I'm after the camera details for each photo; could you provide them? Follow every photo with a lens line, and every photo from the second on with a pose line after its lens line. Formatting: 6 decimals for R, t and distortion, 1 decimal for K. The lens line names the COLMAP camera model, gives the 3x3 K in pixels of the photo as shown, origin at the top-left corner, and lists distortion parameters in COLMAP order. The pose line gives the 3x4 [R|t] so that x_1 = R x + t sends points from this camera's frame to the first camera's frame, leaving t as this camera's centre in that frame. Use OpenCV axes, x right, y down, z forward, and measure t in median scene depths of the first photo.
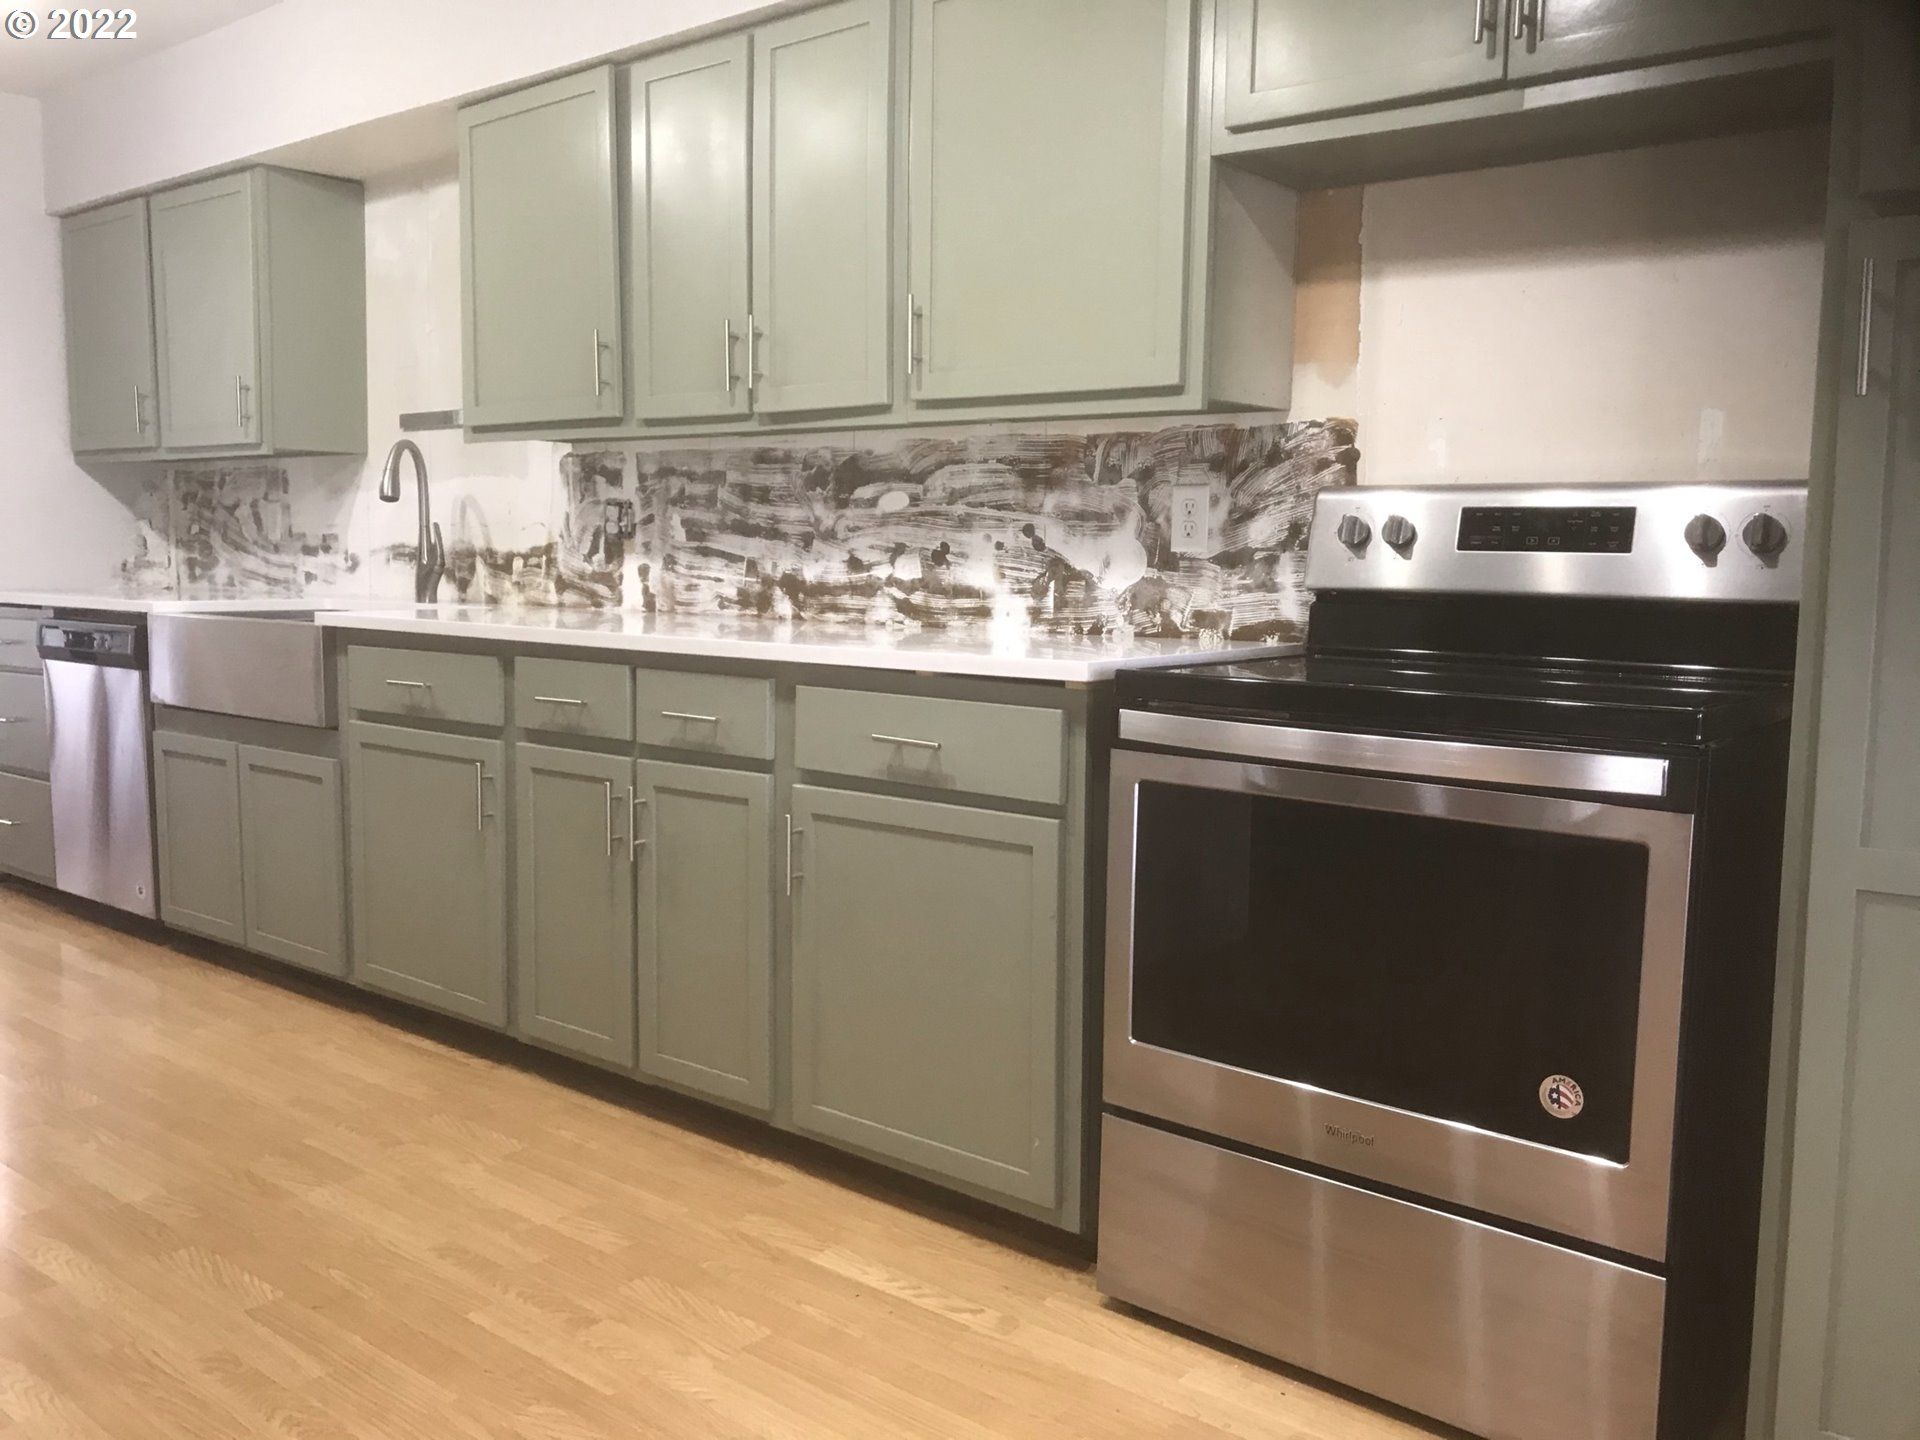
lens RADIAL K [[1686.6, 0, 960.0], [0, 1686.6, 720.0], [0, 0, 1]] dist [0.164633, -0.258169]
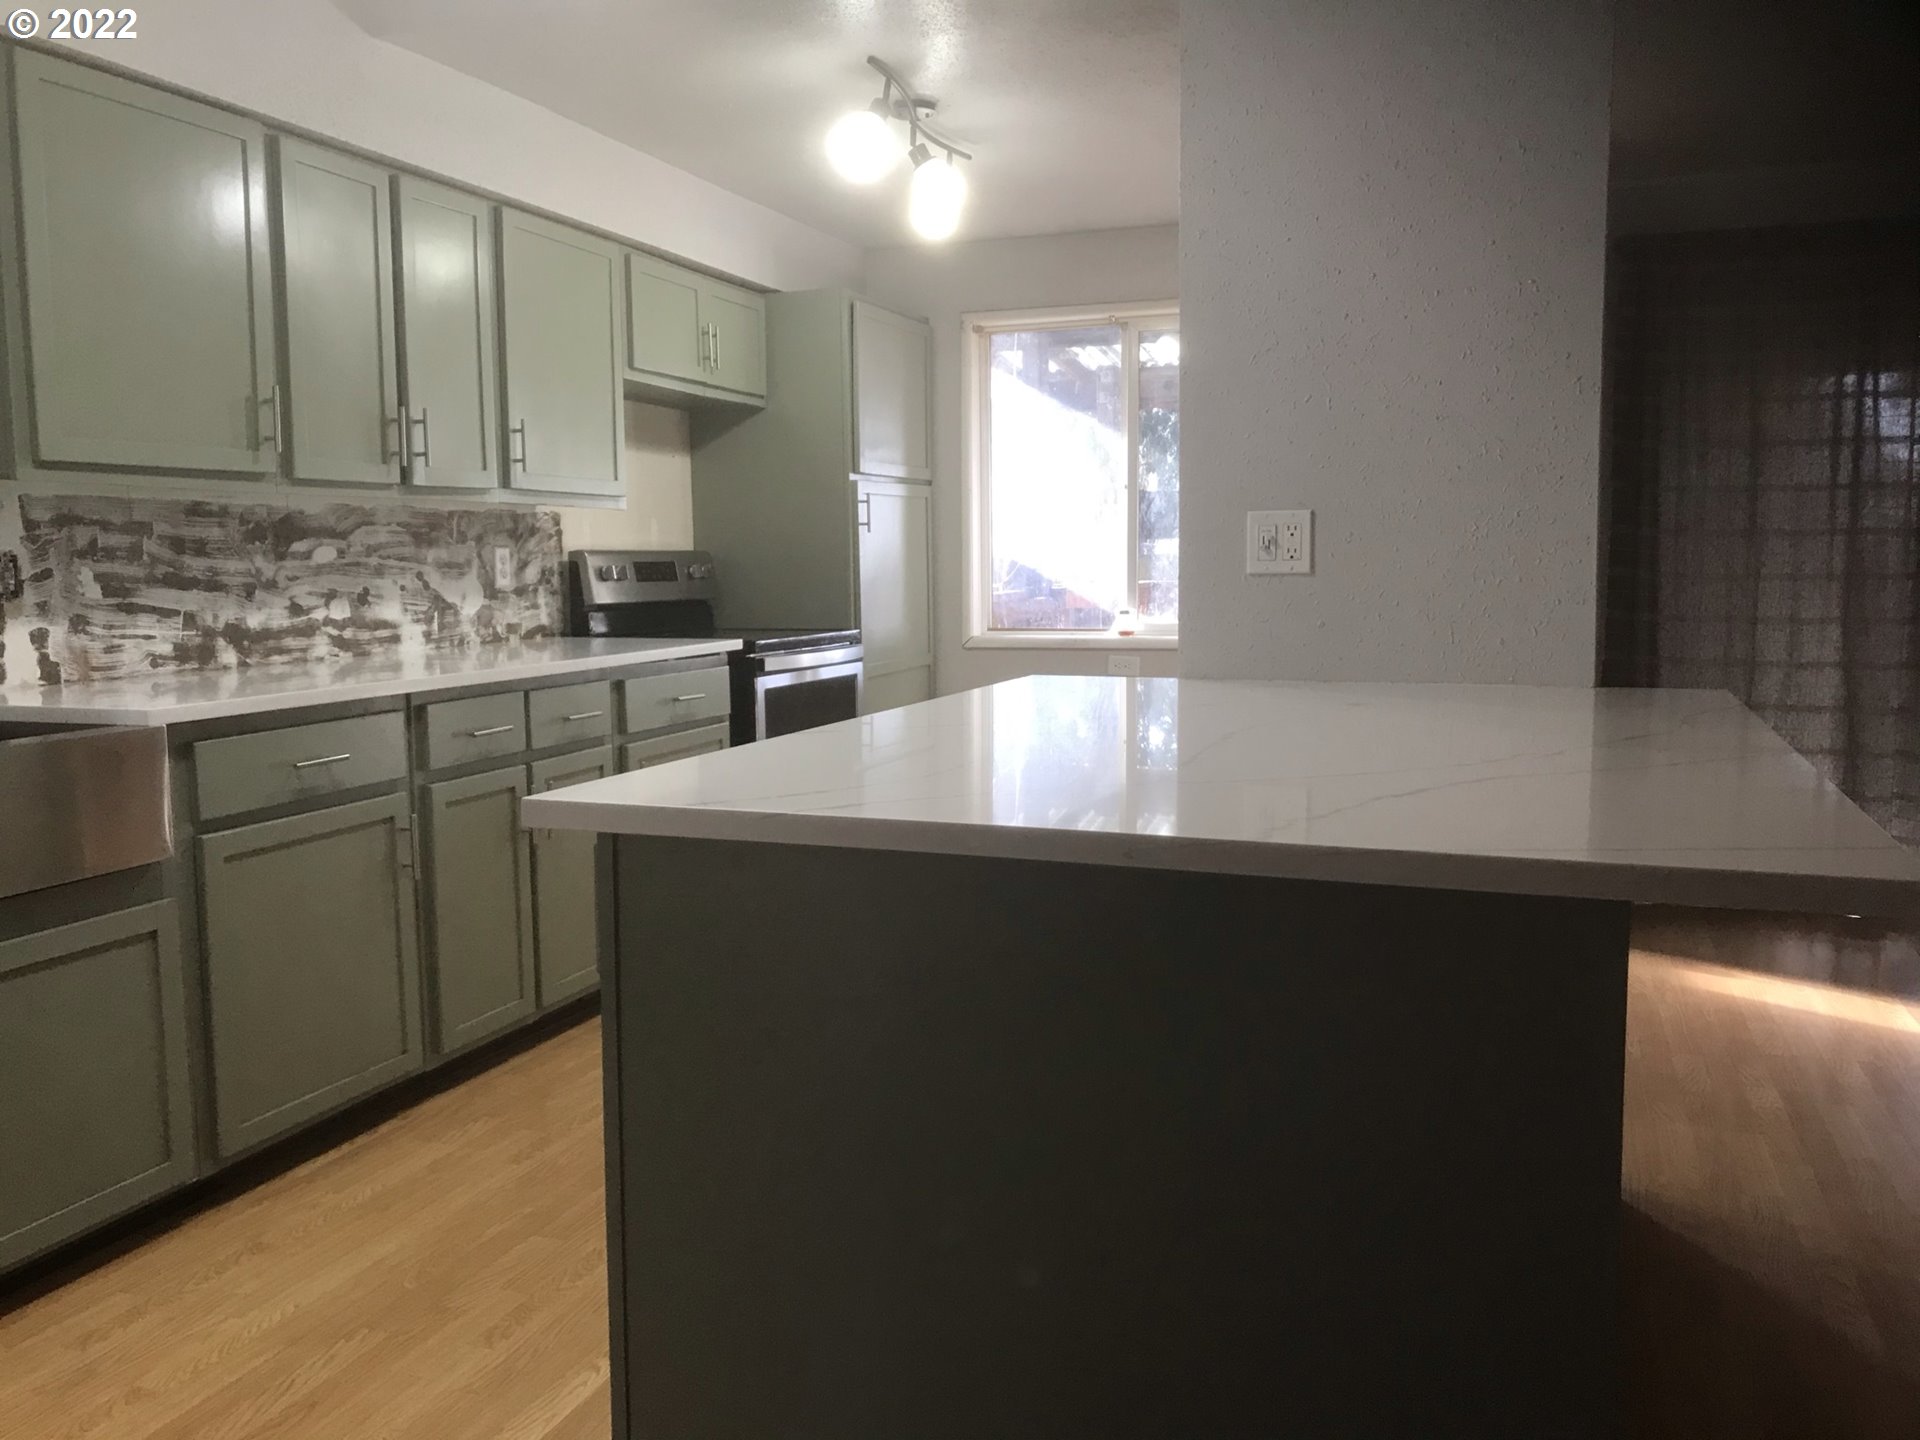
lens RADIAL K [[1686.6, 0, 960.0], [0, 1686.6, 720.0], [0, 0, 1]] dist [0.164633, -0.258169]
pose [[-0.377029, -0.095272, 0.921288, -1.318621], [0.107795, 0.983422, 0.145812, -0.141842], [-0.919907, 0.154286, -0.360509, 1.036712]]
